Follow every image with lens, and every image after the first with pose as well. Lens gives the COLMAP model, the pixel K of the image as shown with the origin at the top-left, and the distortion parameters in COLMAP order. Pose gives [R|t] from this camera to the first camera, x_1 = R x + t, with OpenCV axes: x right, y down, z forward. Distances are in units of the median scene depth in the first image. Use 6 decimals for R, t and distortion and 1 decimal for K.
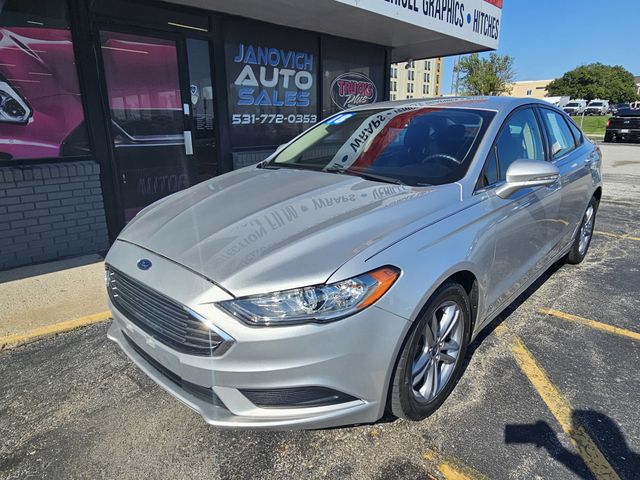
lens RADIAL K [[411.9, 0, 308.3], [0, 411.9, 243.7], [0, 0, 1]] dist [0.010112, -0.009110]
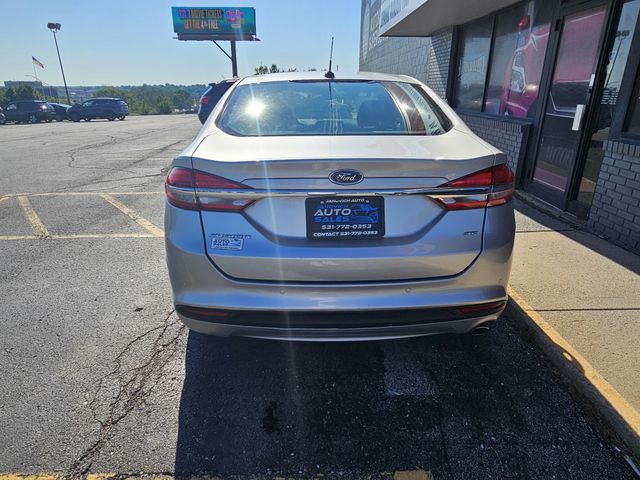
lens RADIAL K [[411.9, 0, 316.2], [0, 411.9, 237.3], [0, 0, 1]] dist [0.010112, -0.009110]
pose [[-0.704023, 0.243320, -0.667194, 0.710915], [-0.200269, 0.833325, 0.515230, -0.335337], [0.681355, 0.496352, -0.537951, 1.086094]]
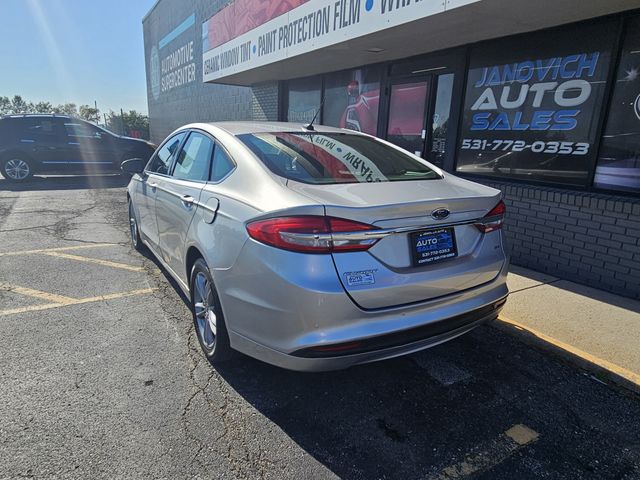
lens RADIAL K [[411.9, 0, 313.2], [0, 411.9, 237.7], [0, 0, 1]] dist [0.010112, -0.009110]
pose [[-0.261398, 0.232113, -0.936907, 0.880022], [-0.304064, 0.901434, 0.308158, -0.285239], [0.916087, 0.365432, -0.165056, 0.884595]]
